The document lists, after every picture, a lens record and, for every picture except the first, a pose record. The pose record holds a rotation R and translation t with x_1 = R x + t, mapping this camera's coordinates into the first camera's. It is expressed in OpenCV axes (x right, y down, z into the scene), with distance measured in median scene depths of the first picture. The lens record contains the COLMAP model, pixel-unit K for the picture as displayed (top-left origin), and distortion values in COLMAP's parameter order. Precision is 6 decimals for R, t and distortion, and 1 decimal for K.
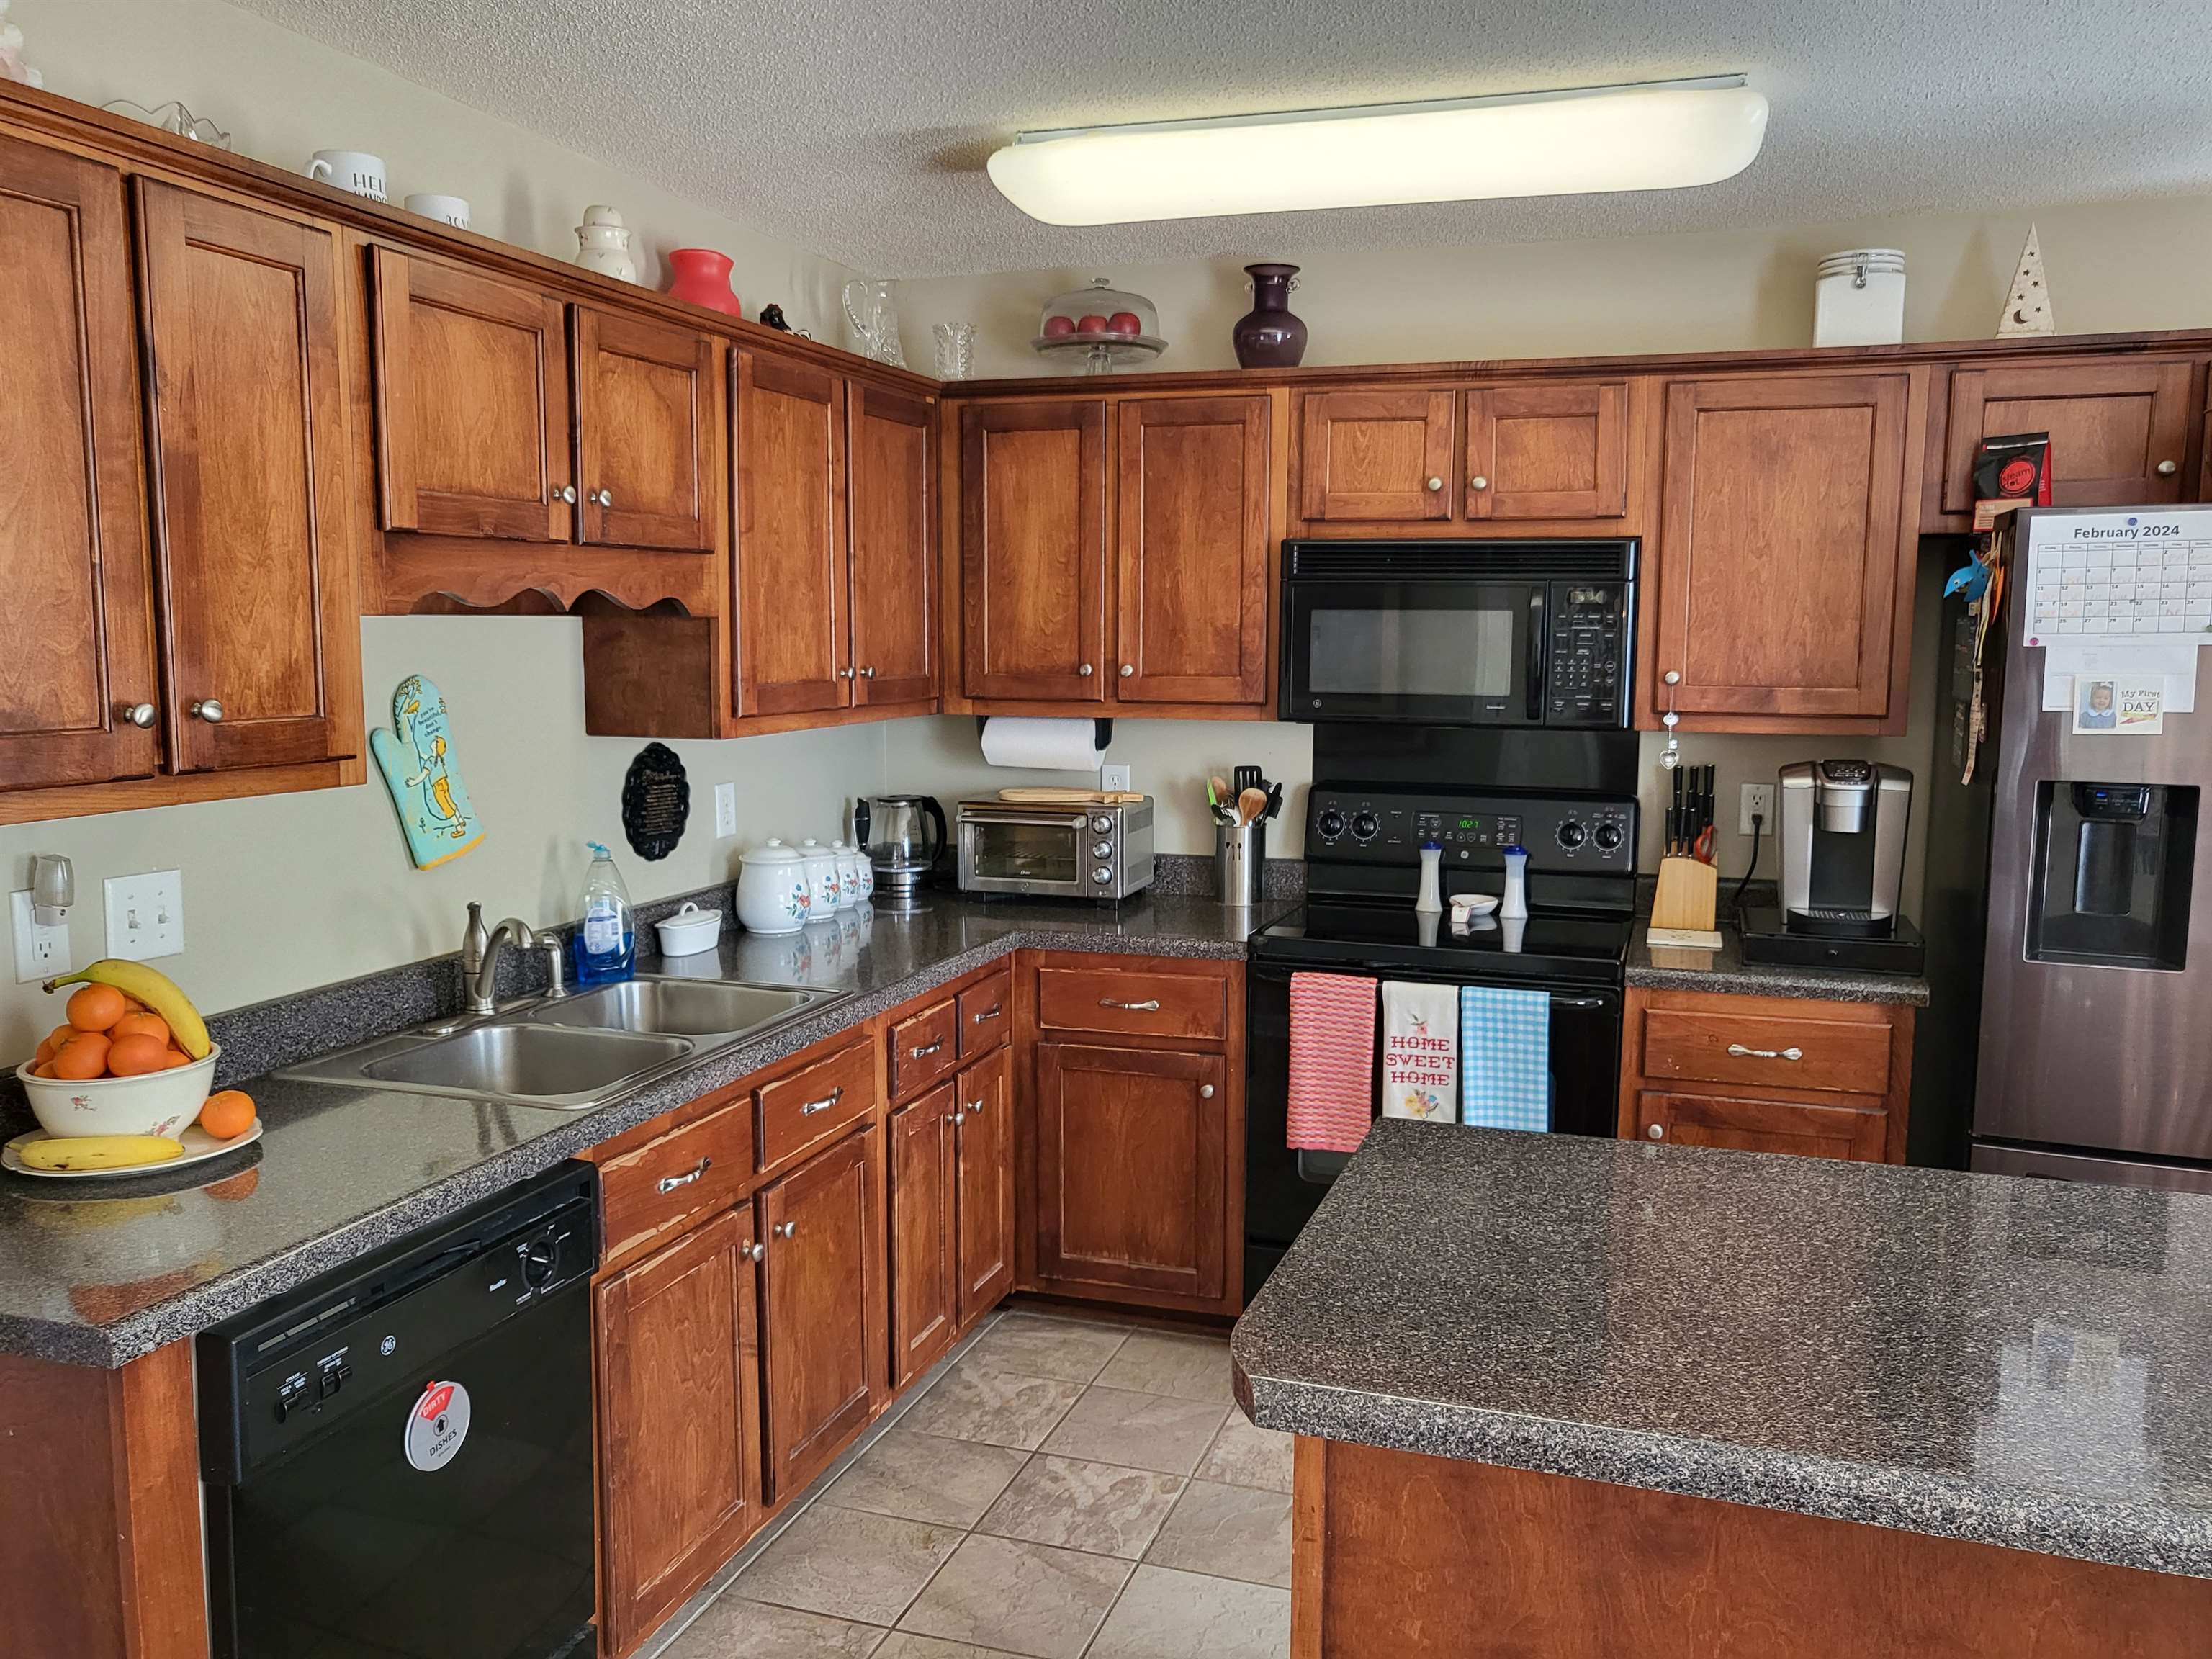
lens RADIAL K [[1704.7, 0, 1106.0], [0, 1704.7, 829.5], [0, 0, 1]] dist [0.013499, -0.003157]
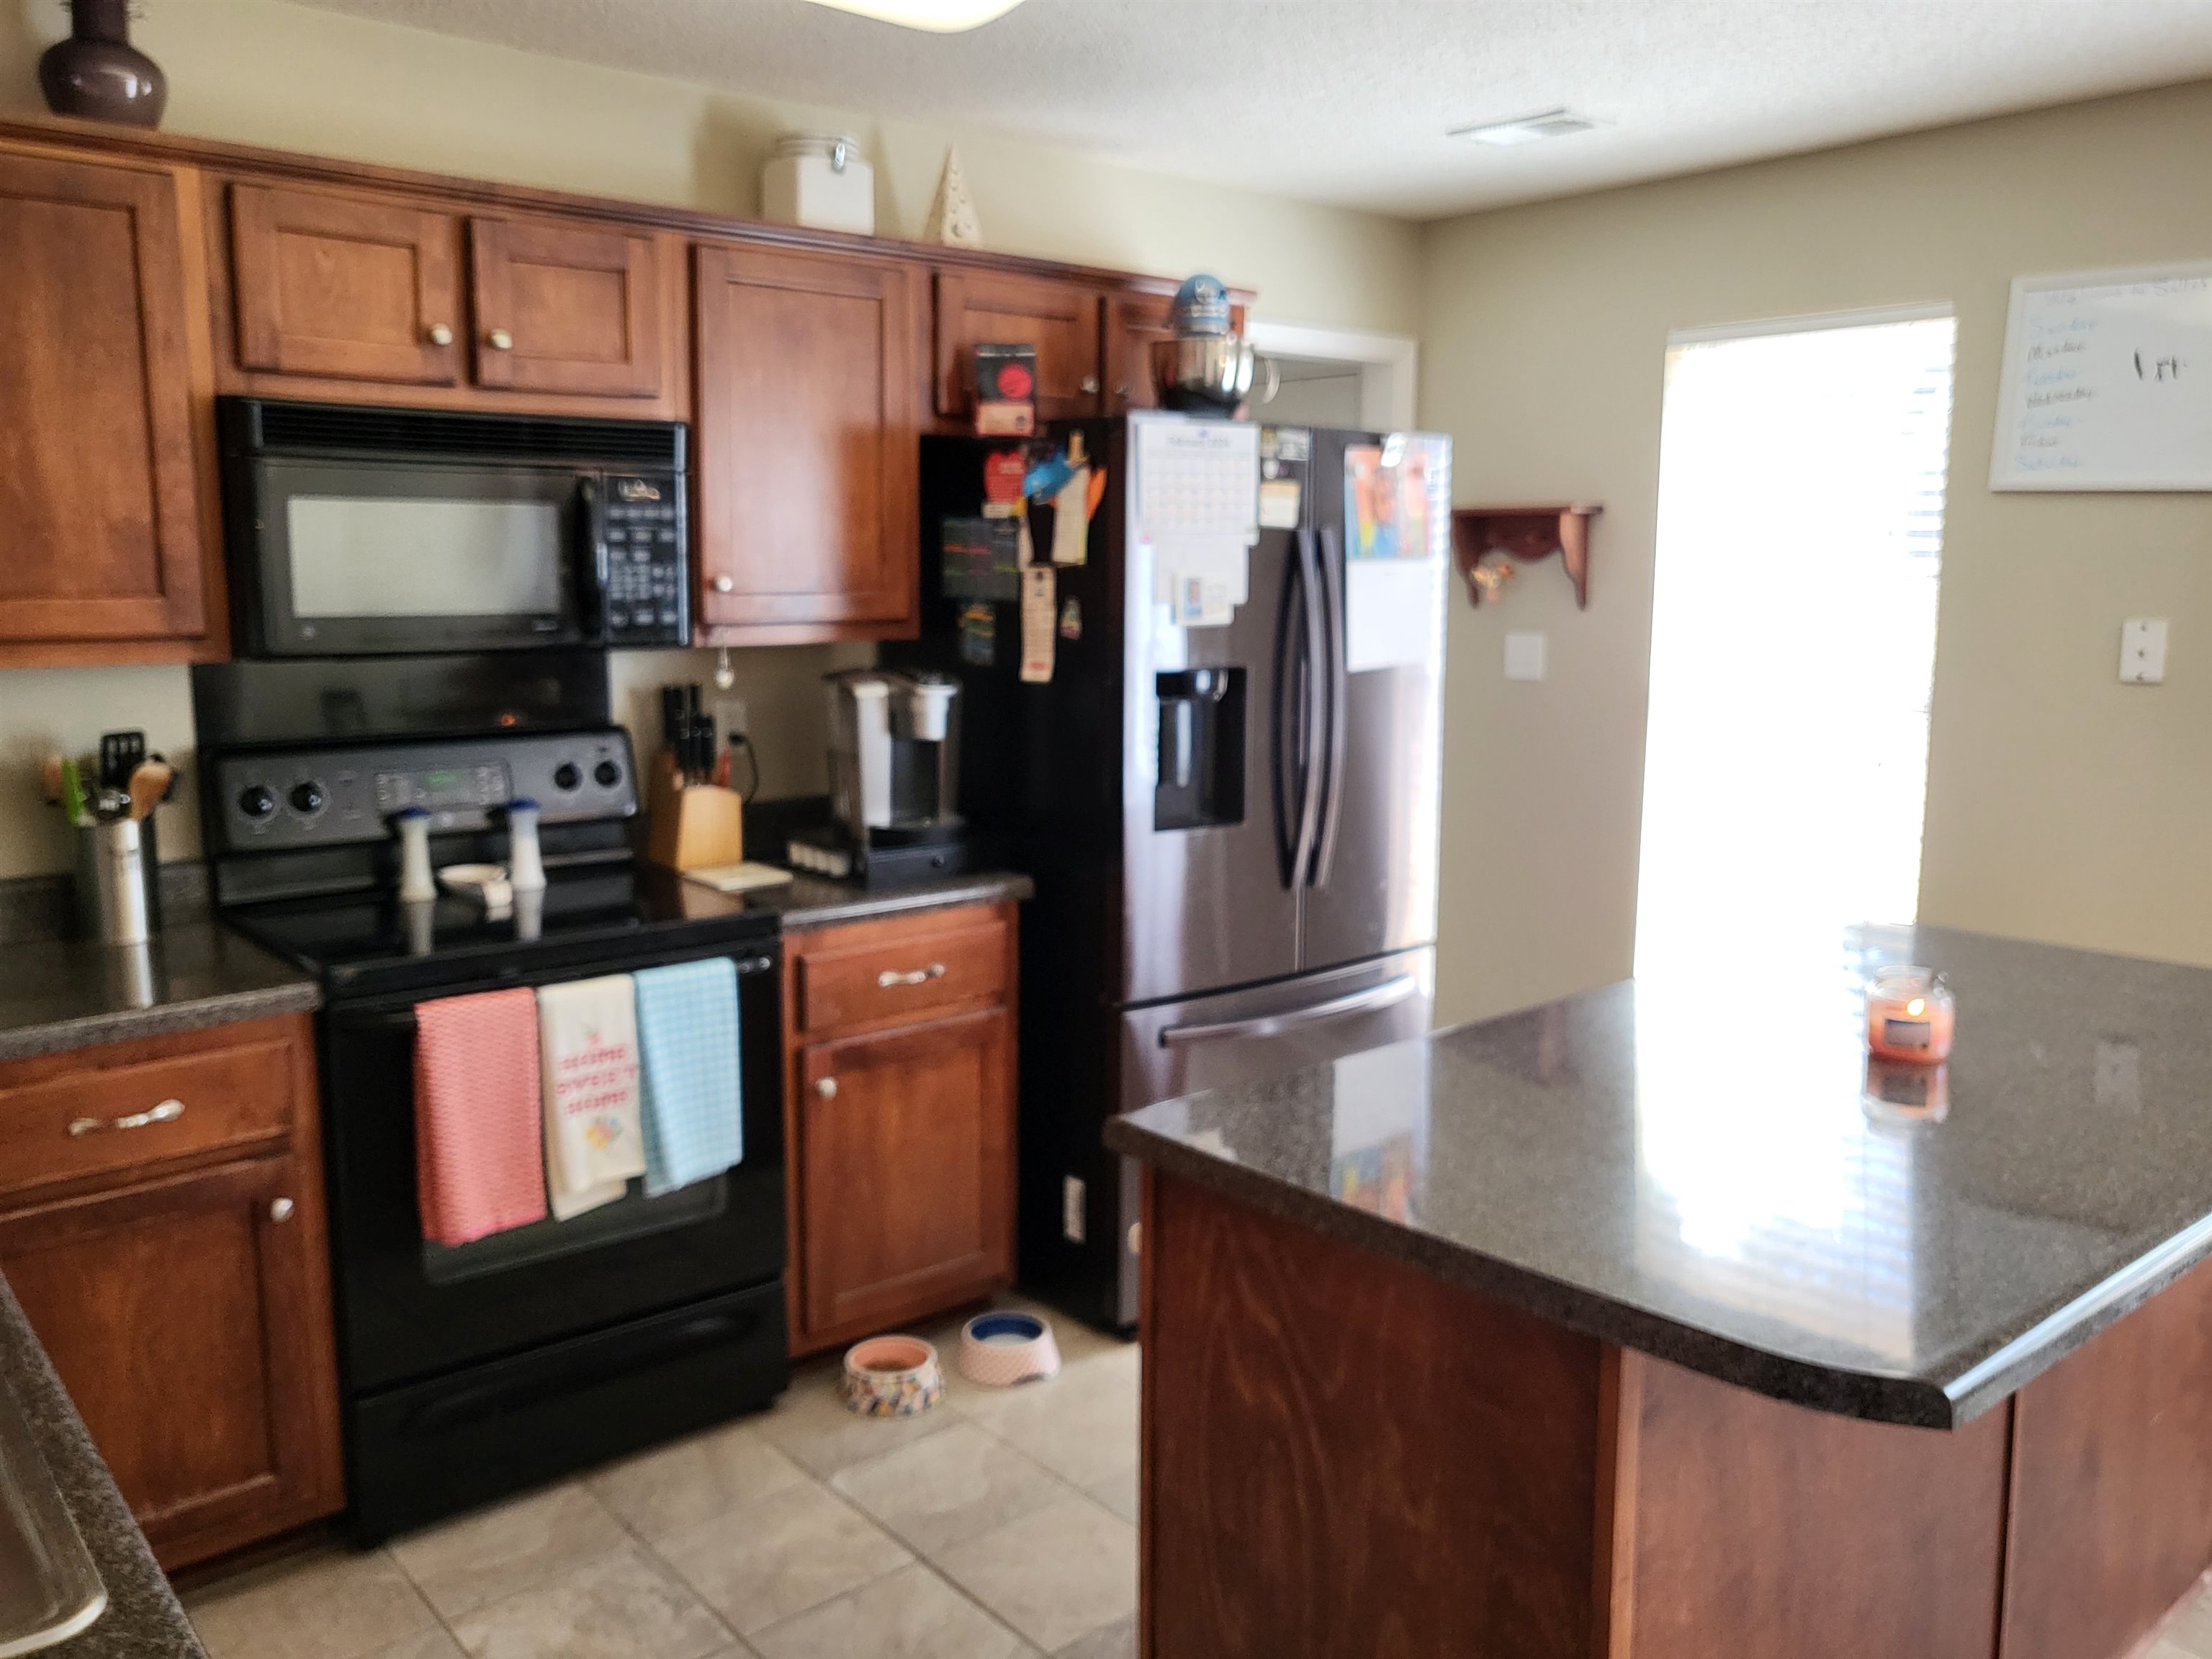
lens RADIAL K [[1784.5, 0, 1108.2], [0, 1784.5, 802.1], [0, 0, 1]] dist [-0.056162, 0.107518]
pose [[0.517783, -0.121632, 0.846822, -0.338740], [0.097974, 0.991760, 0.082545, -0.032138], [-0.849884, 0.040226, 0.525433, 0.336657]]
